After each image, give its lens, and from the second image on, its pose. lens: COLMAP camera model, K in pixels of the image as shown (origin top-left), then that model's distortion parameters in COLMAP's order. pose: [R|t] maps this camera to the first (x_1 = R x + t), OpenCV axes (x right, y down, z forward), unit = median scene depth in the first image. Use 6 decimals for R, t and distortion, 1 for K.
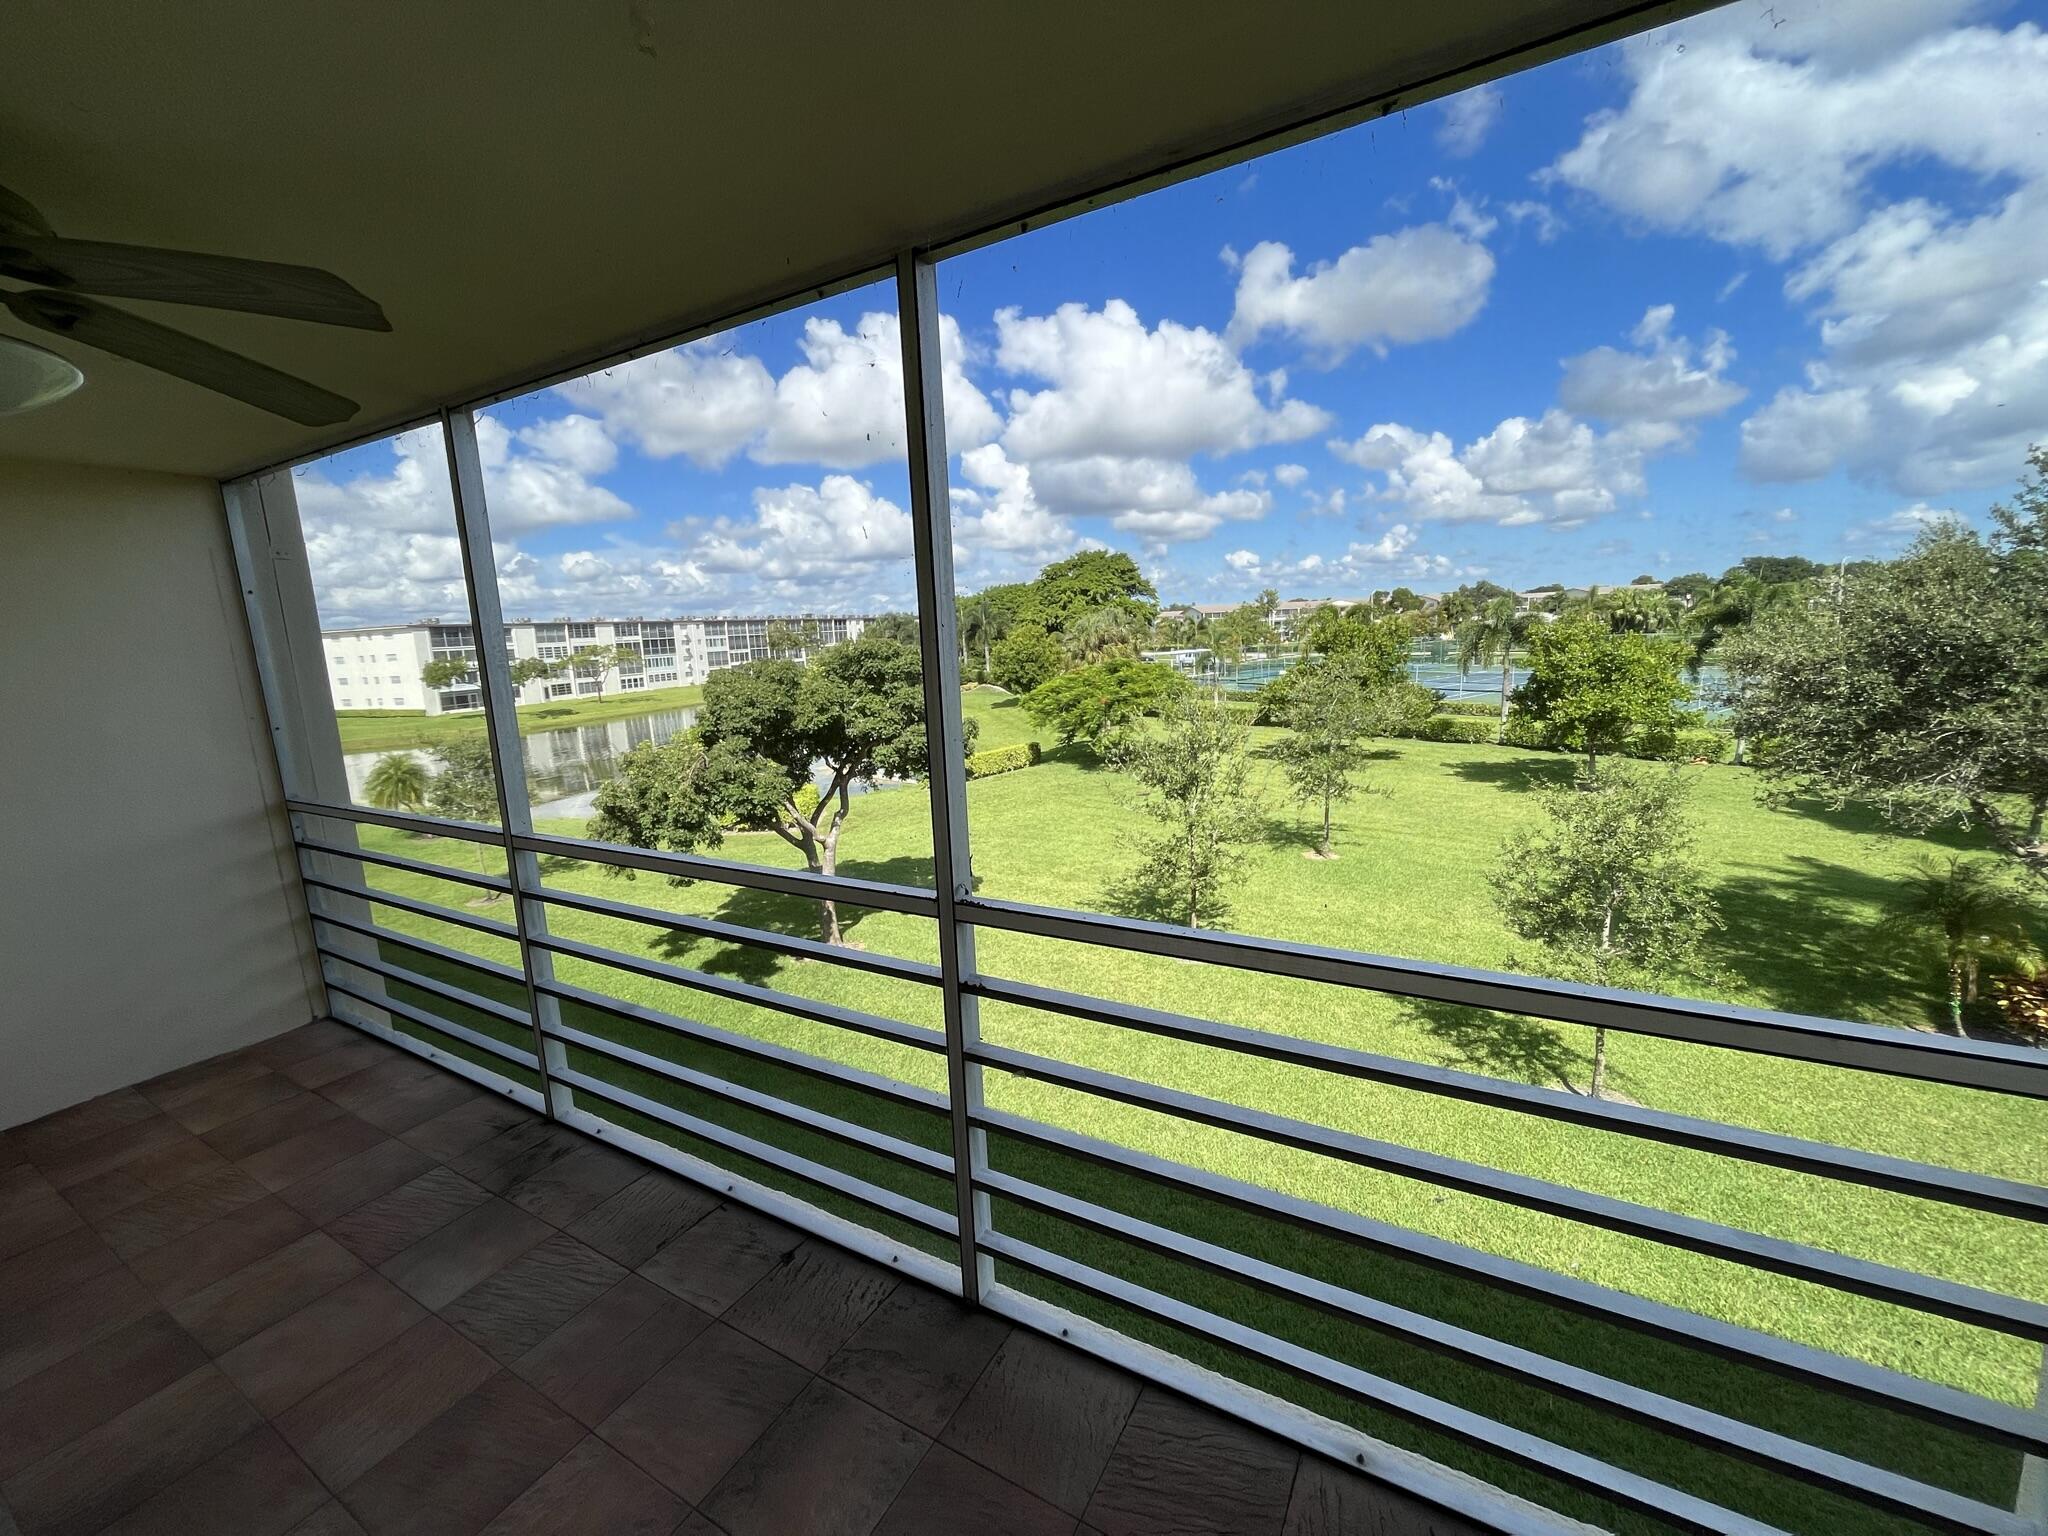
lens RADIAL K [[824.9, 0, 1015.2], [0, 824.9, 762.5], [0, 0, 1]] dist [-0.003346, -0.000401]
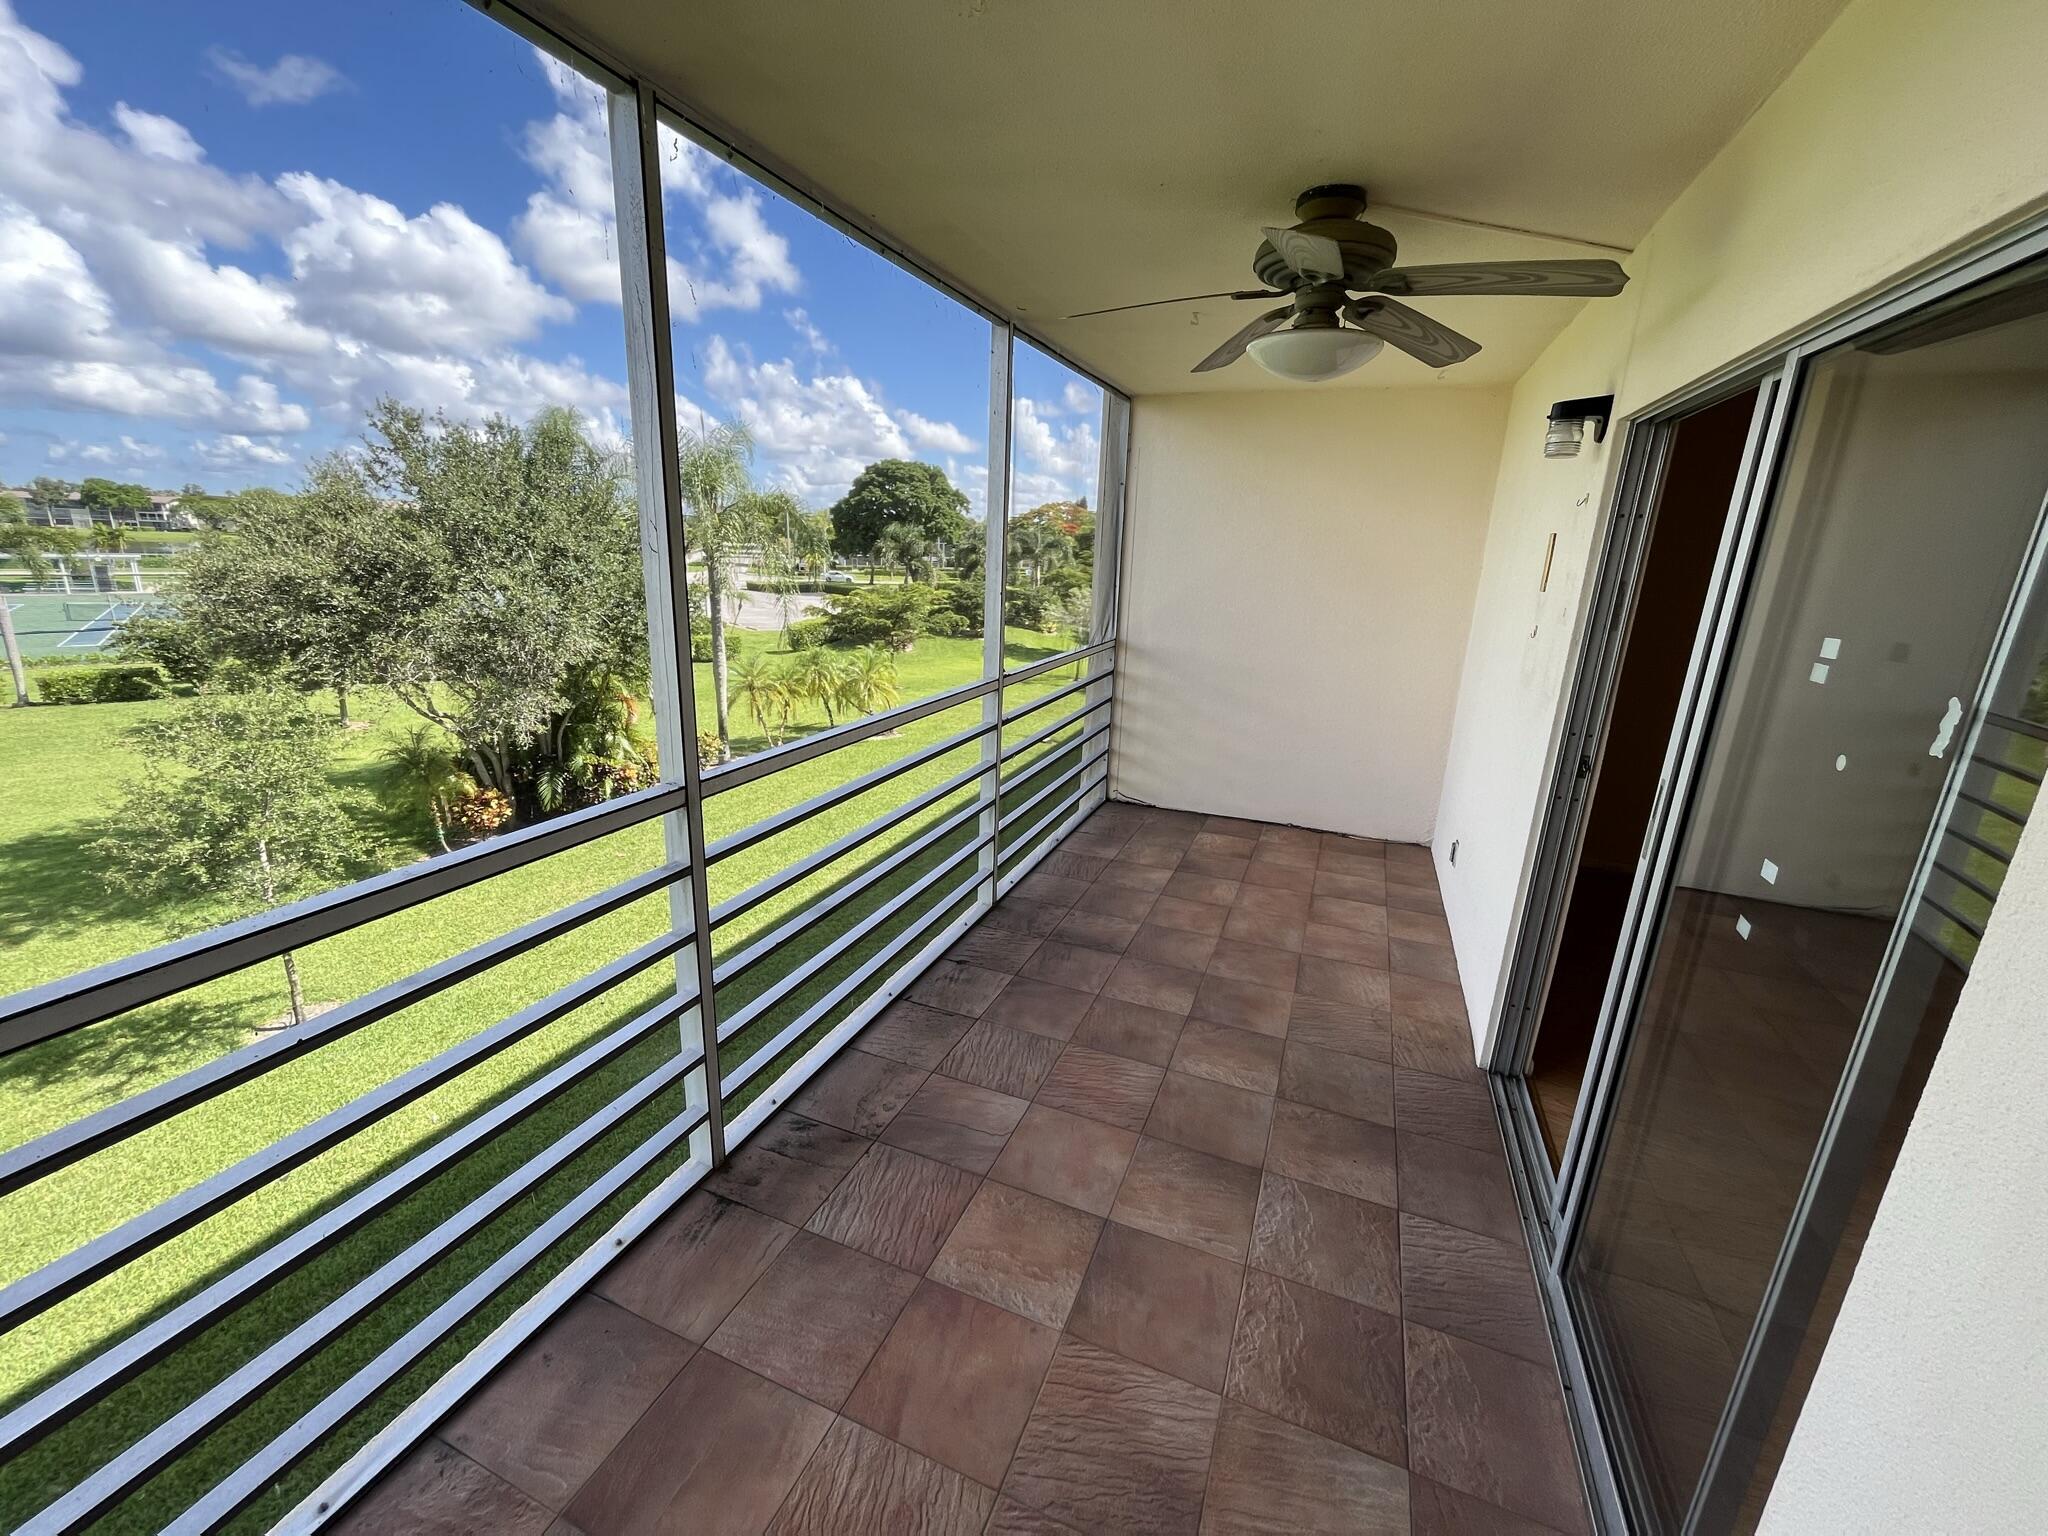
lens RADIAL K [[824.9, 0, 1015.2], [0, 824.9, 762.5], [0, 0, 1]] dist [-0.003346, -0.000401]
pose [[-0.133385, -0.217042, 0.967006, -0.297191], [0.132249, 0.963101, 0.234407, -0.012495], [-0.982201, 0.159152, -0.099760, 0.182356]]
